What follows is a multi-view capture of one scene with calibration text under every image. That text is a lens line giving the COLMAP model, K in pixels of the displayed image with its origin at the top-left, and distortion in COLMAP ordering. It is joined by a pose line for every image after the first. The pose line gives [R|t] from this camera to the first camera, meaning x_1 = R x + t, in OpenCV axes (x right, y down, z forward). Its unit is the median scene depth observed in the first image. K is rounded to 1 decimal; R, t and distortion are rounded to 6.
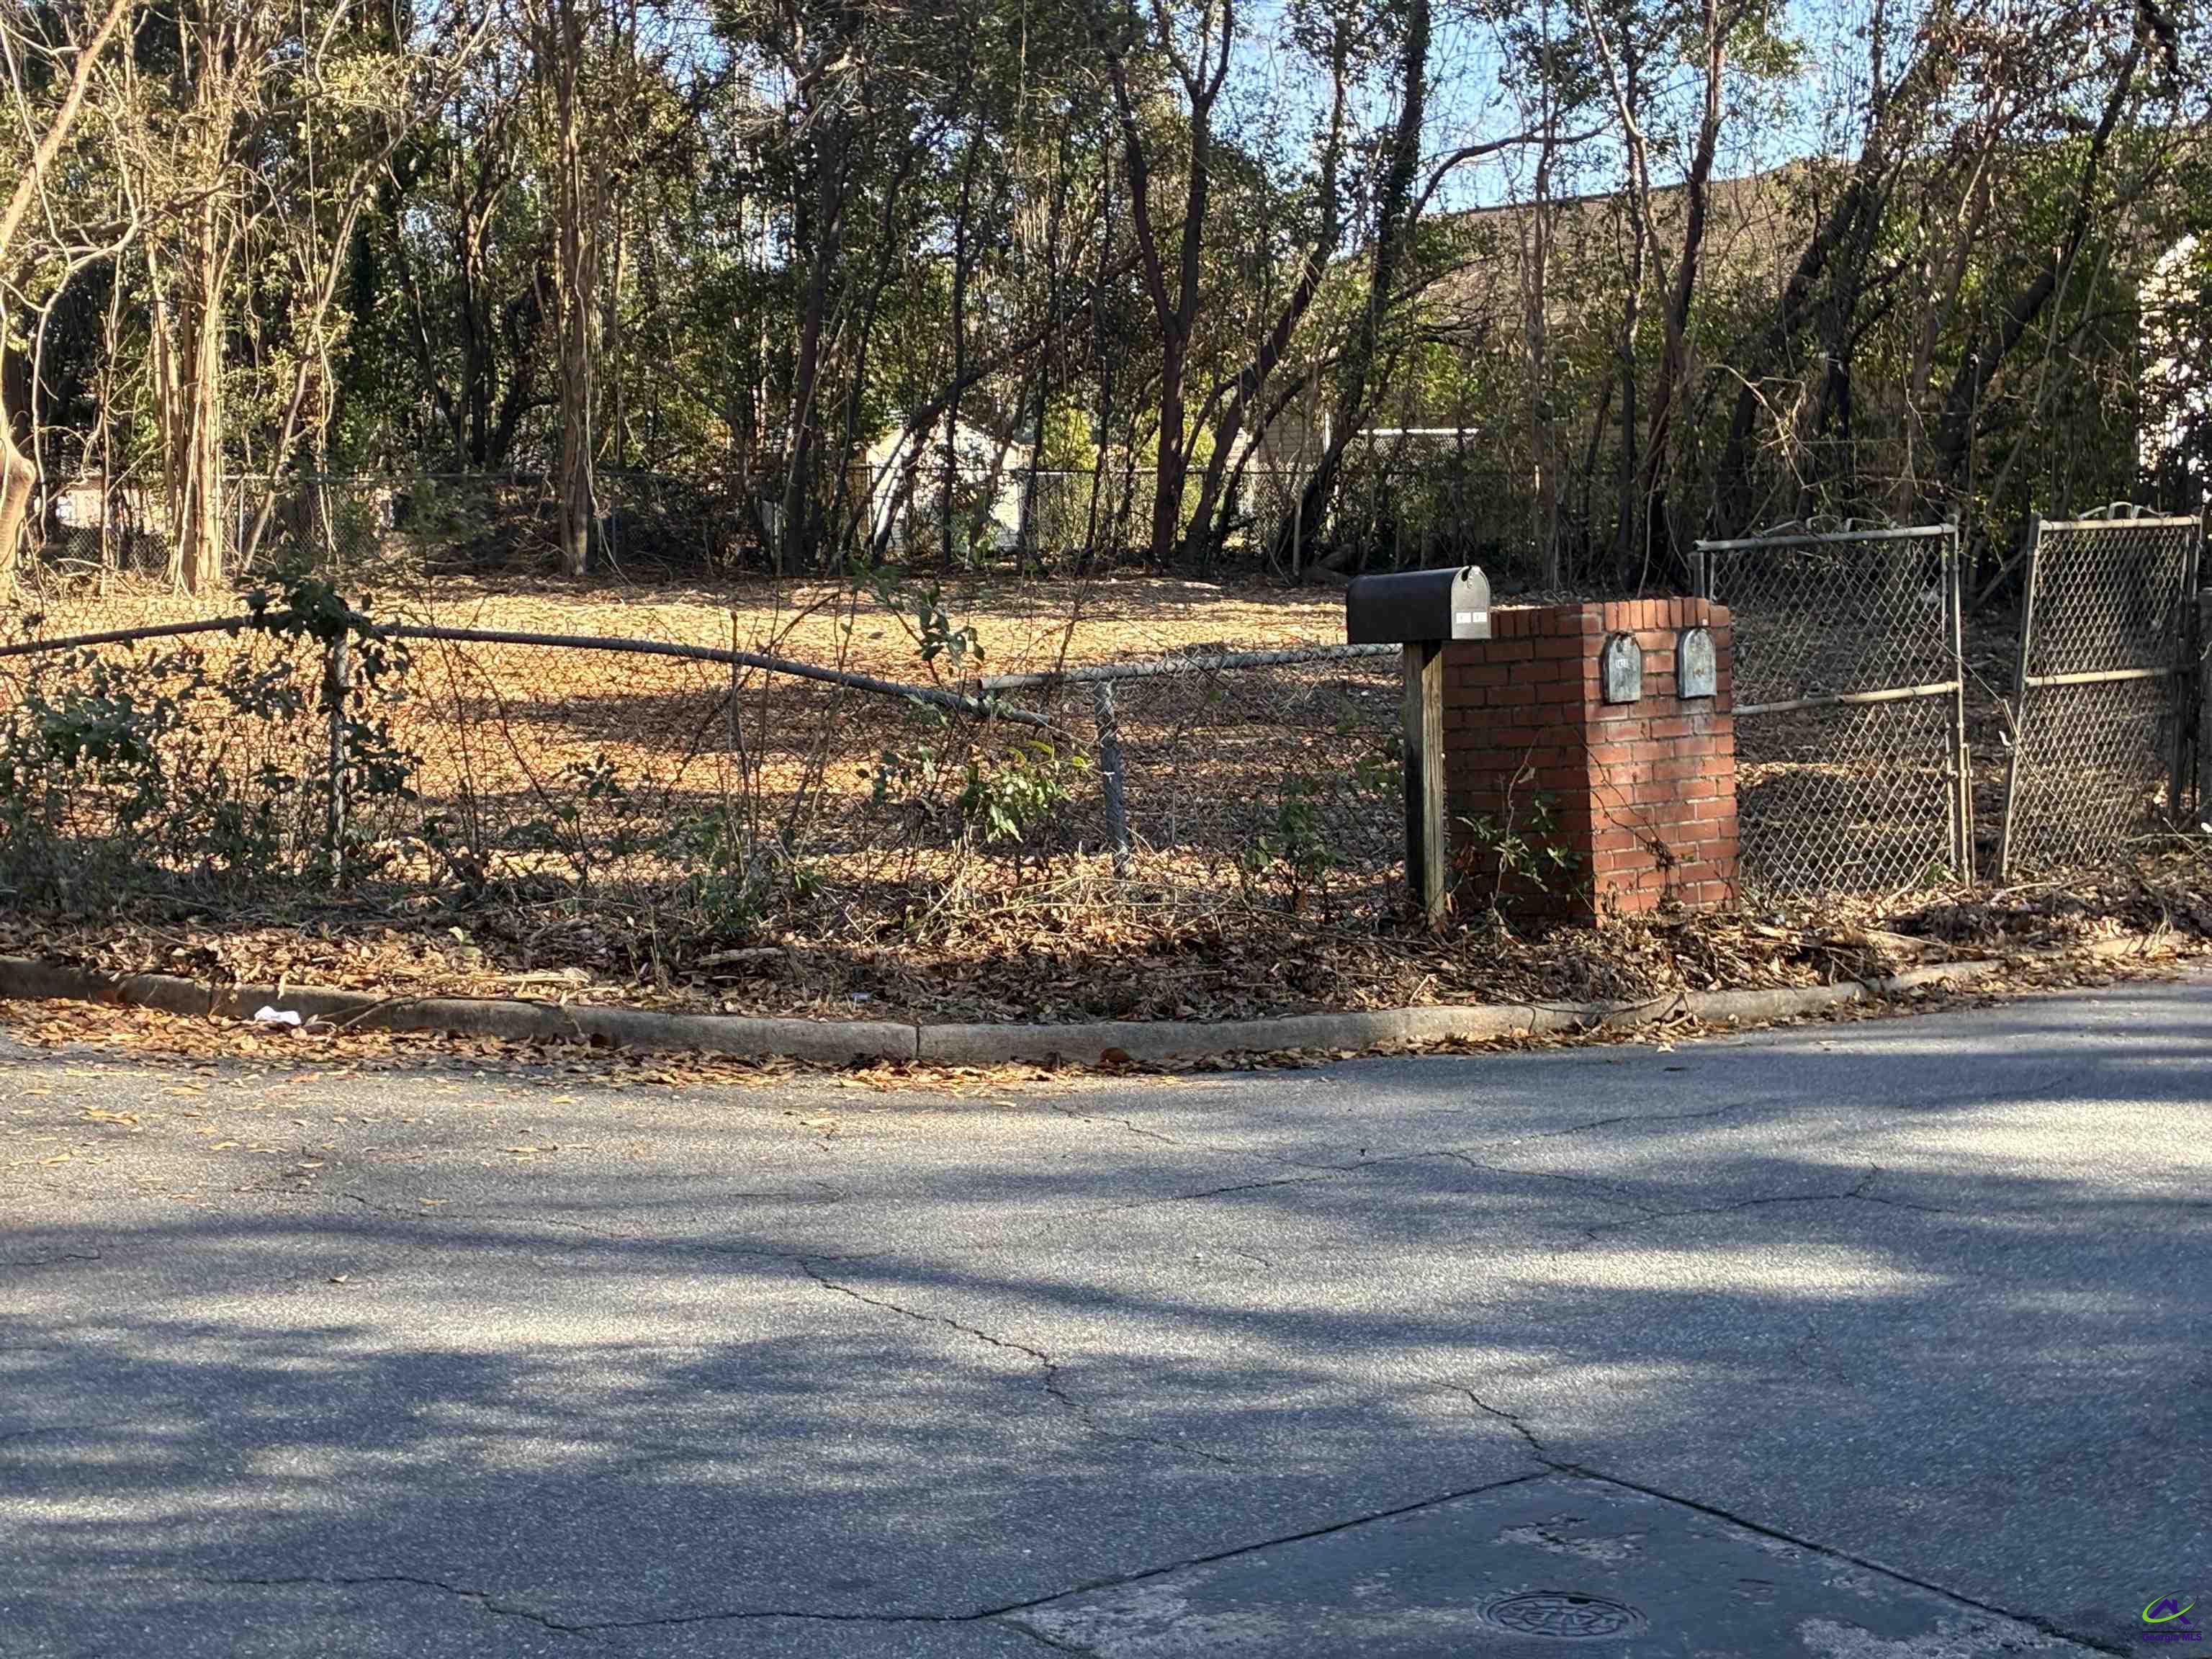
lens RADIAL K [[3335.8, 0, 1098.8], [0, 3335.8, 824.1], [0, 0, 1]] dist [0.219751, -0.996420]
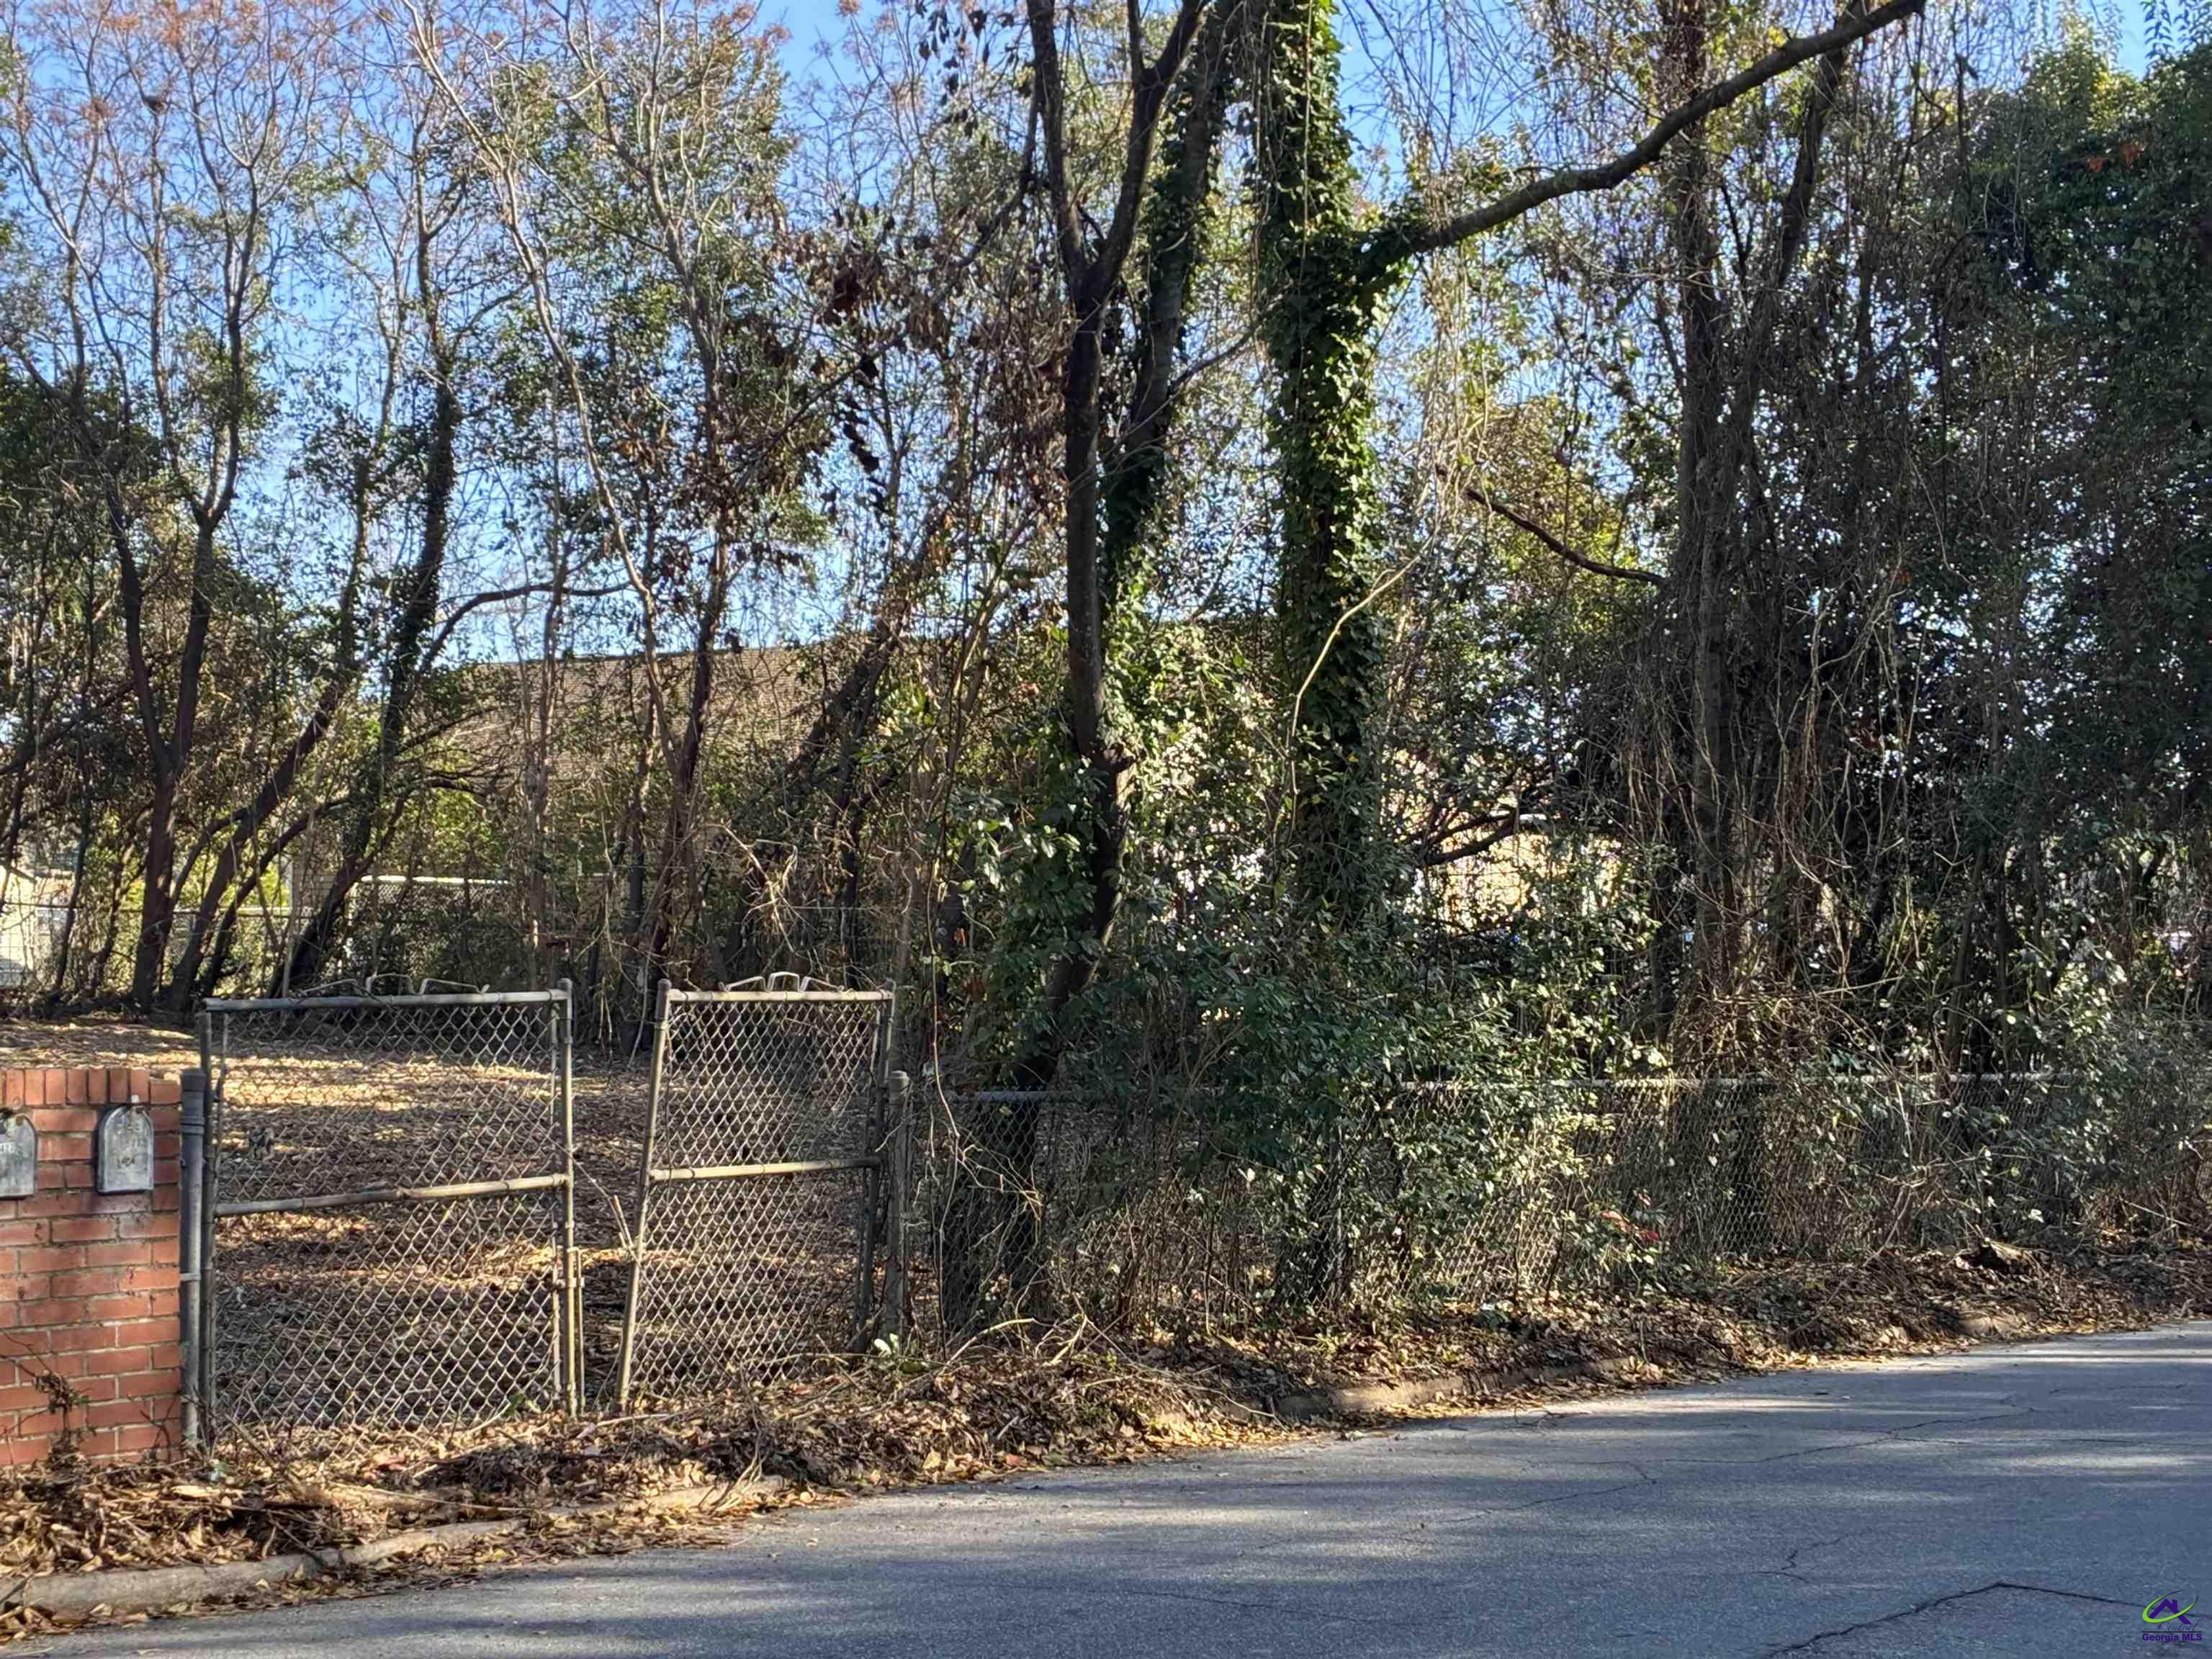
lens RADIAL K [[3312.1, 0, 1106.0], [0, 3312.1, 829.5], [0, 0, 1]] dist [0.194105, -0.890058]
pose [[0.969718, 0.045424, 0.239967, 0.173698], [-0.012590, 0.990543, -0.136625, -0.014436], [-0.243903, 0.129467, 0.961119, 0.136201]]
